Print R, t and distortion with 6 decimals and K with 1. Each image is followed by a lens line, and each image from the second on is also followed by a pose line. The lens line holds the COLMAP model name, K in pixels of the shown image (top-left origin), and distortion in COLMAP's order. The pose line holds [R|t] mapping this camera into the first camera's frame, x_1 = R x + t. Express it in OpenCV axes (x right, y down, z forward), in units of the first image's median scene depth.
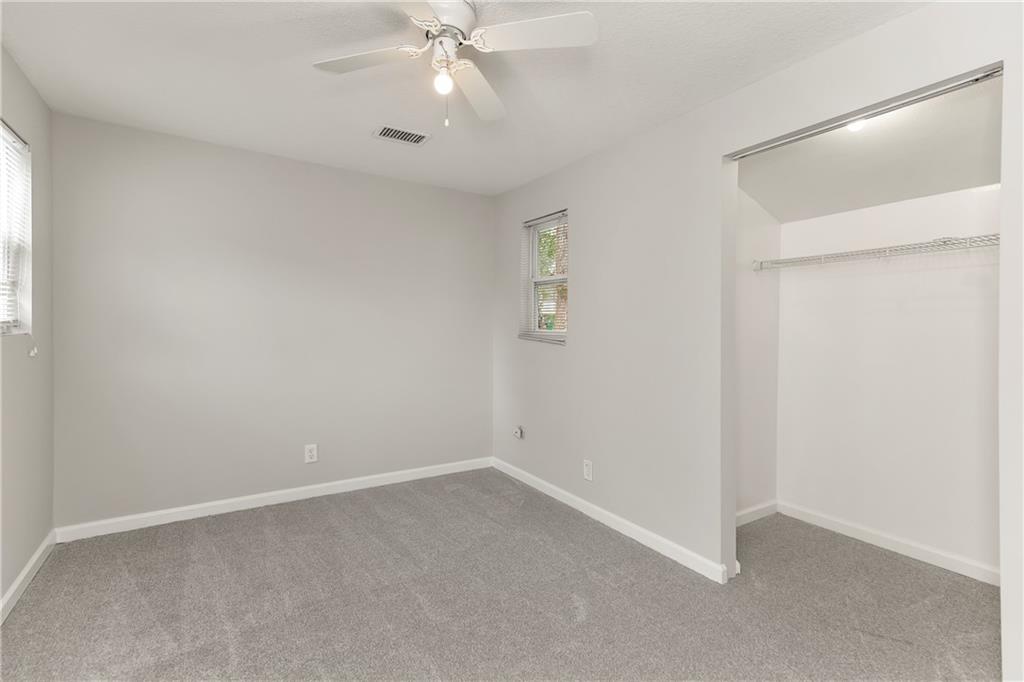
lens RADIAL K [[484.9, 0, 513.2], [0, 484.9, 322.8], [0, 0, 1]] dist [0.021507, -0.000085]
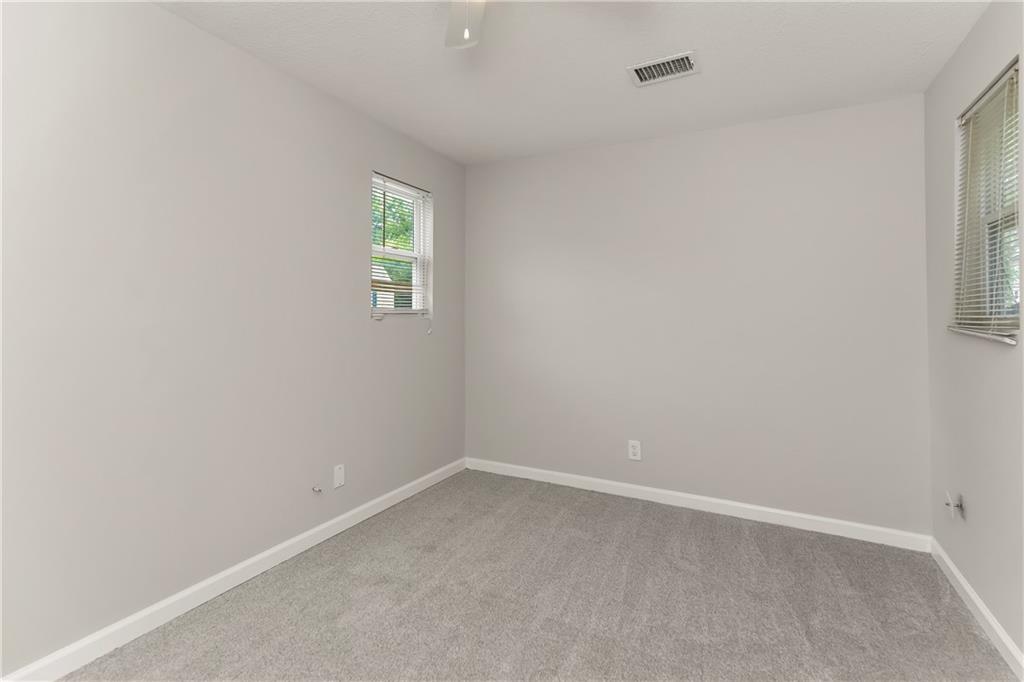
lens RADIAL K [[478.0, 0, 510.4], [0, 478.0, 307.8], [0, 0, 1]] dist [0.013267, 0.000222]
pose [[0.500013, -0.024858, -0.865661, 0.317461], [0.002656, 0.999627, -0.027171, 0.024603], [0.866014, 0.011287, 0.499892, 0.400016]]
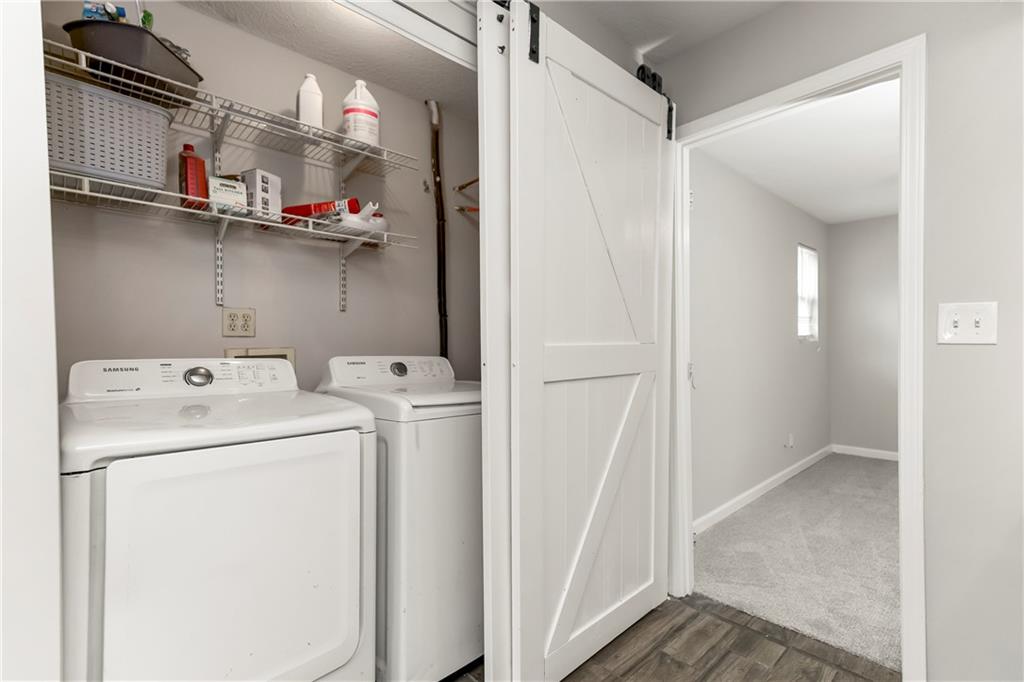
lens RADIAL K [[478.7, 0, 508.8], [0, 478.7, 342.8], [0, 0, 1]] dist [0.024344, 0.000133]
pose [[0.189329, 0.000319, -0.981914, 0.631823], [0.009130, 0.999956, 0.002085, 0.011070], [0.981871, -0.009360, 0.189318, -0.537782]]
